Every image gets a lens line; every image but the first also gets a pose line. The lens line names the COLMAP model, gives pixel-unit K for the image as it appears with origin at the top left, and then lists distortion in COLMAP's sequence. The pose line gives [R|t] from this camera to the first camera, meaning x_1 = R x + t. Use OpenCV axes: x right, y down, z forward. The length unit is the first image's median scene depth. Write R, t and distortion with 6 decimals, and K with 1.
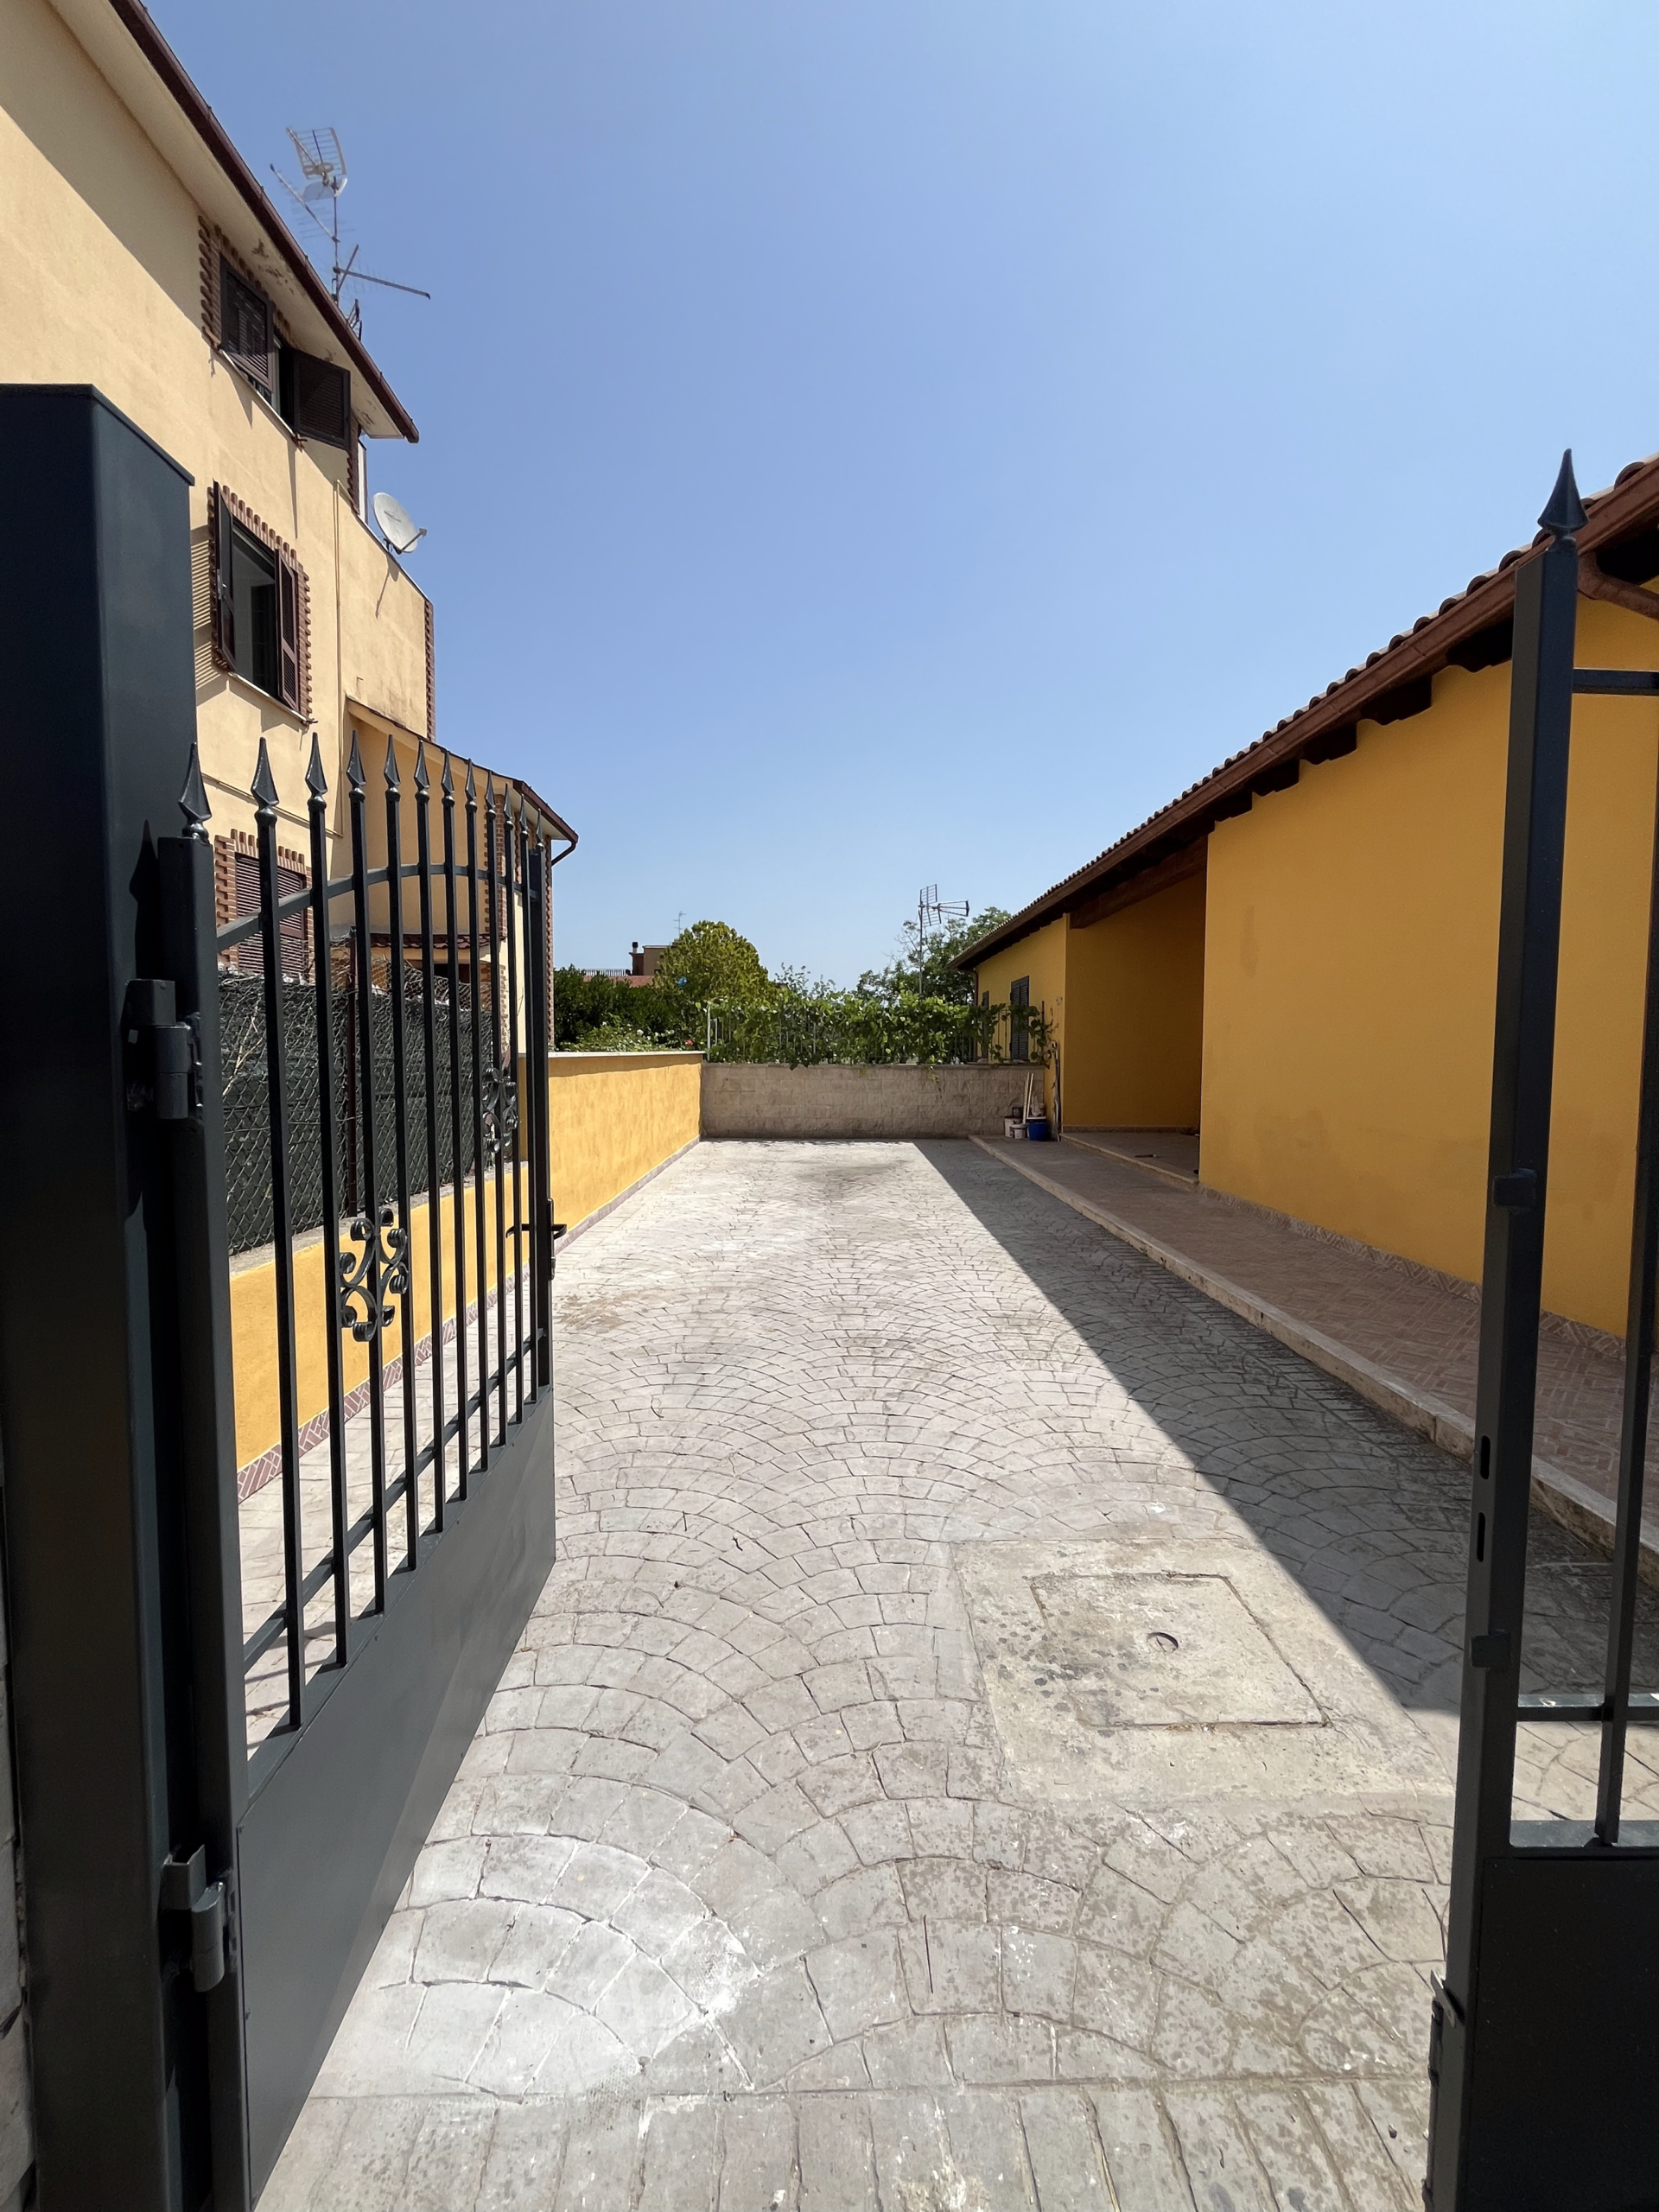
lens RADIAL K [[894.4, 0, 828.5], [0, 894.4, 1101.8], [0, 0, 1]] dist [-0.002792, -0.000160]
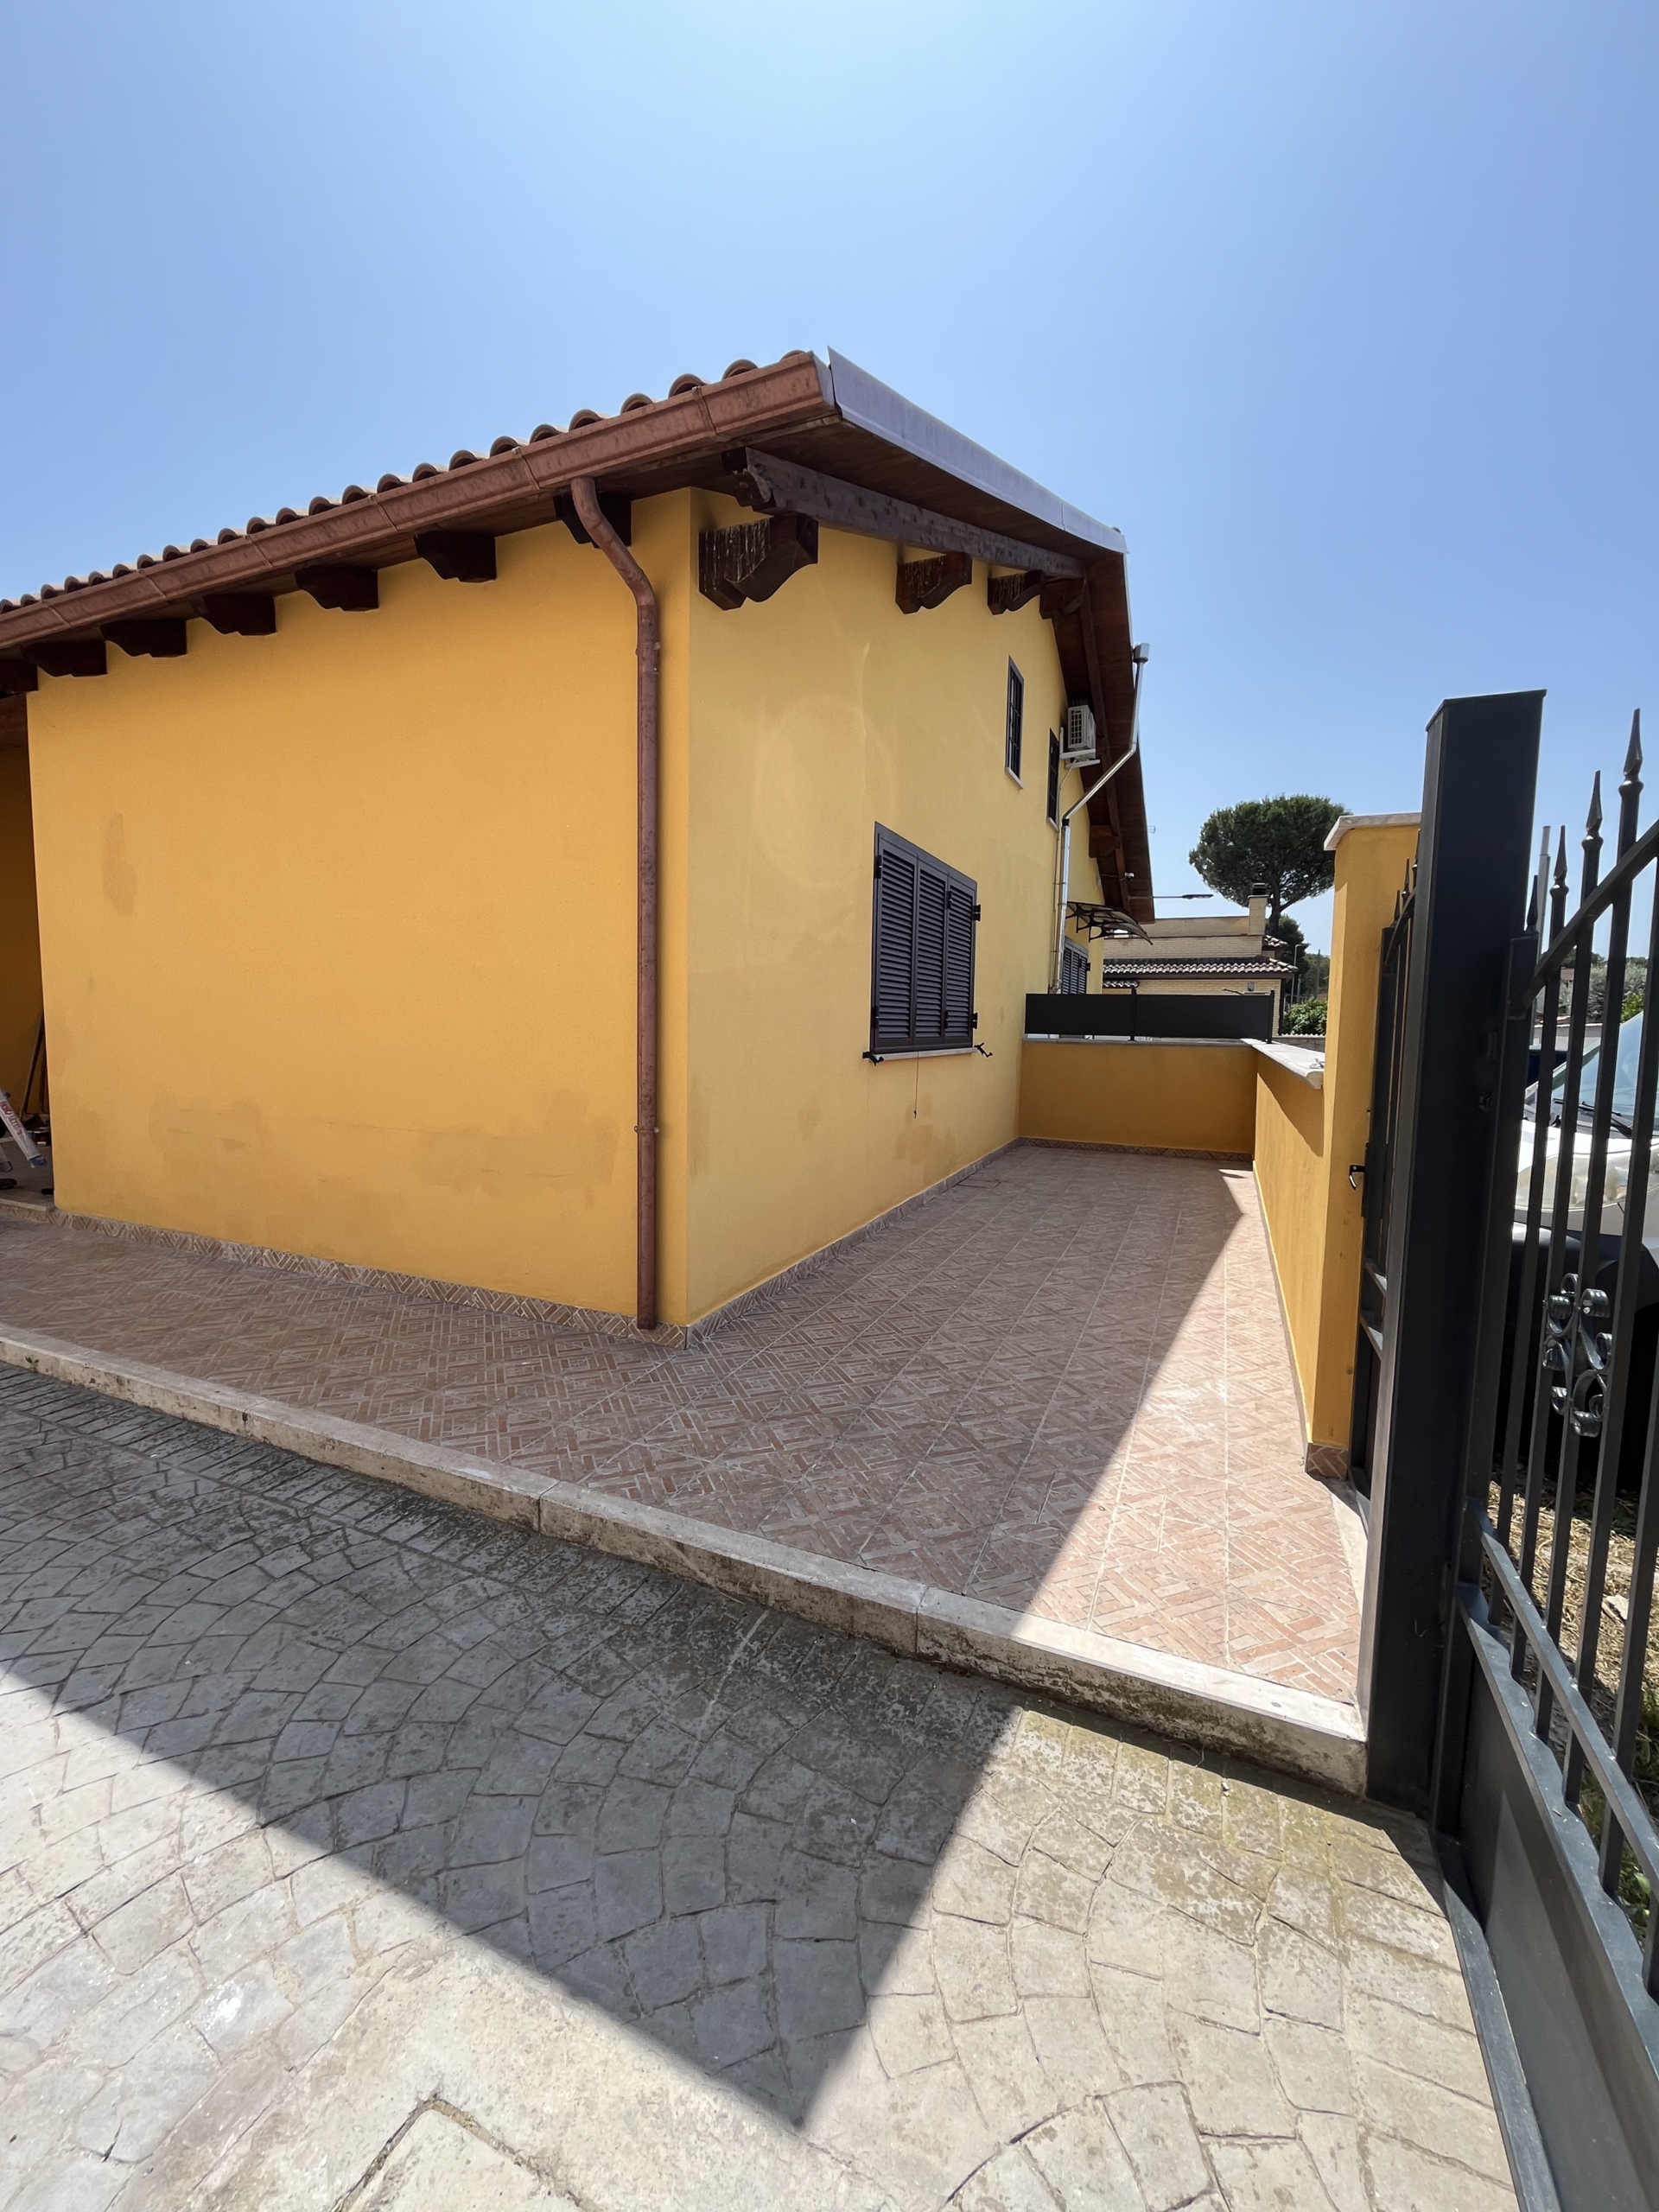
lens RADIAL K [[898.8, 0, 825.7], [0, 898.8, 1100.9], [0, 0, 1]] dist [-0.000656, 0.000174]
pose [[0.407663, -0.073344, 0.910182, 0.060848], [0.033174, 0.997301, 0.065506, -0.032520], [-0.912530, 0.003490, 0.408995, 0.321959]]
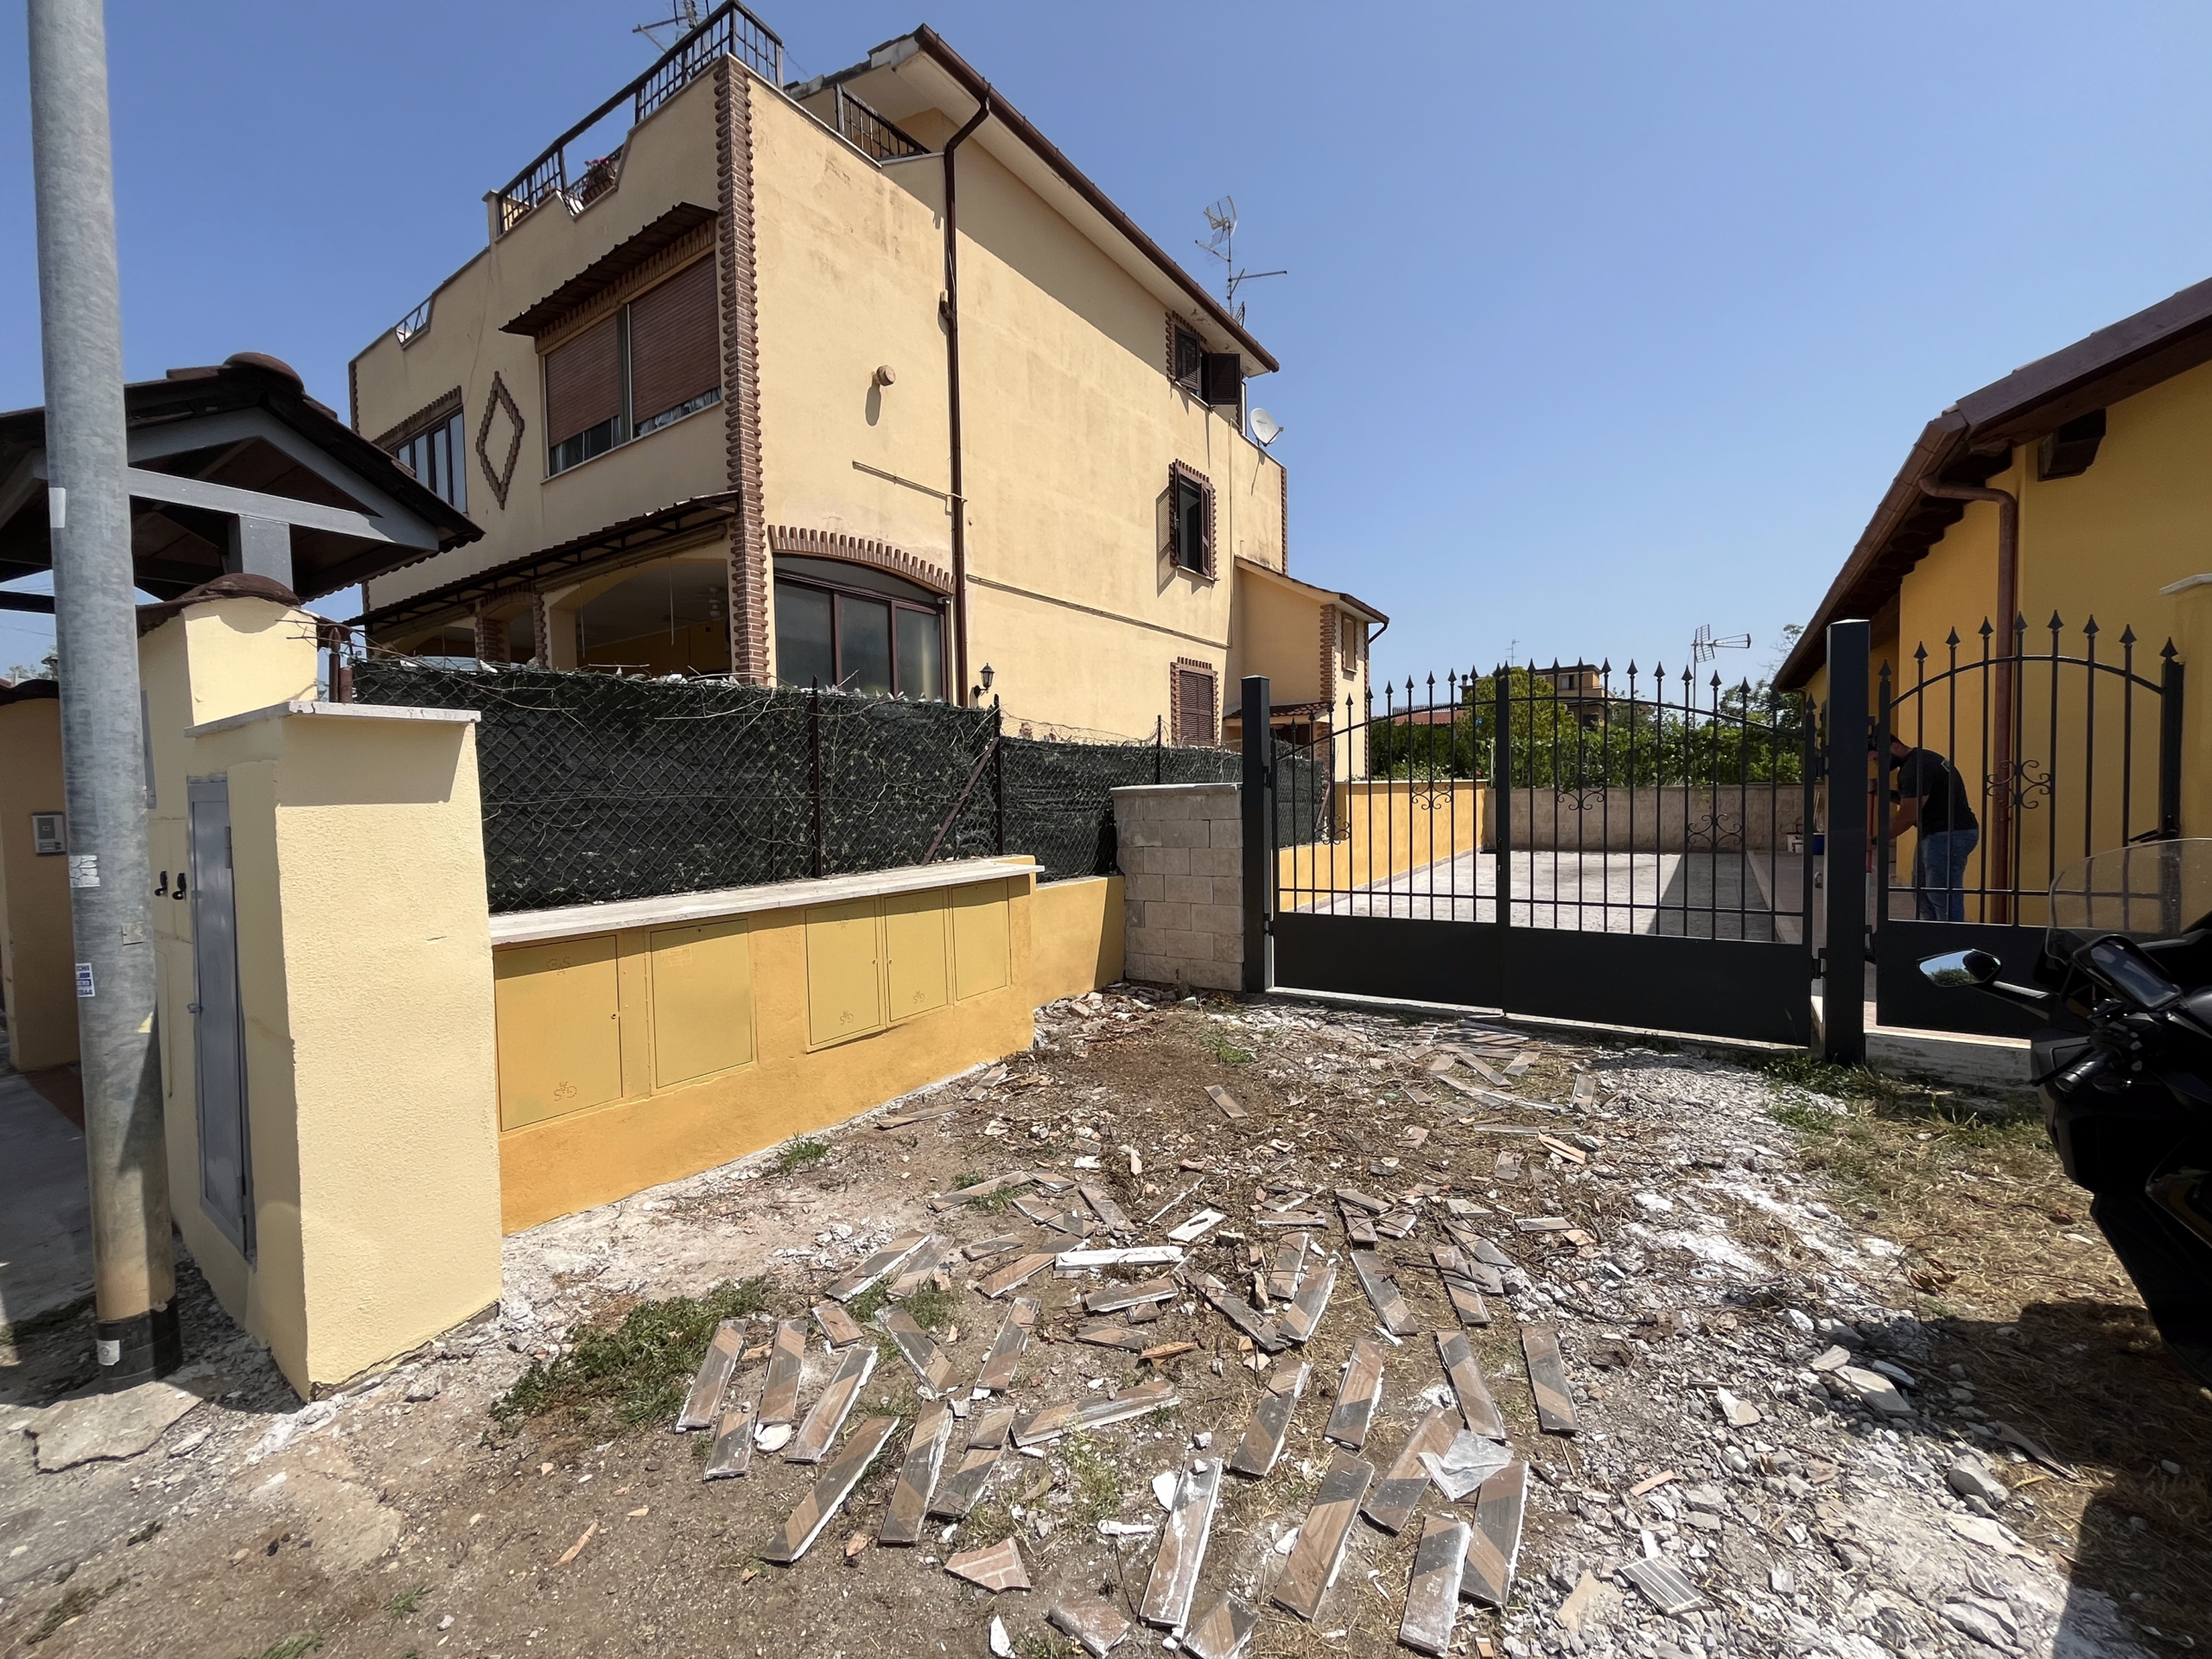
lens RADIAL K [[894.4, 0, 1100.5], [0, 894.4, 827.6], [0, 0, 1]] dist [-0.002792, -0.000160]
pose [[0.821421, 0.003115, -0.570314, 0.405590], [-0.006831, 0.999967, -0.004377, 0.064337], [0.570282, 0.007491, 0.821415, -1.062511]]
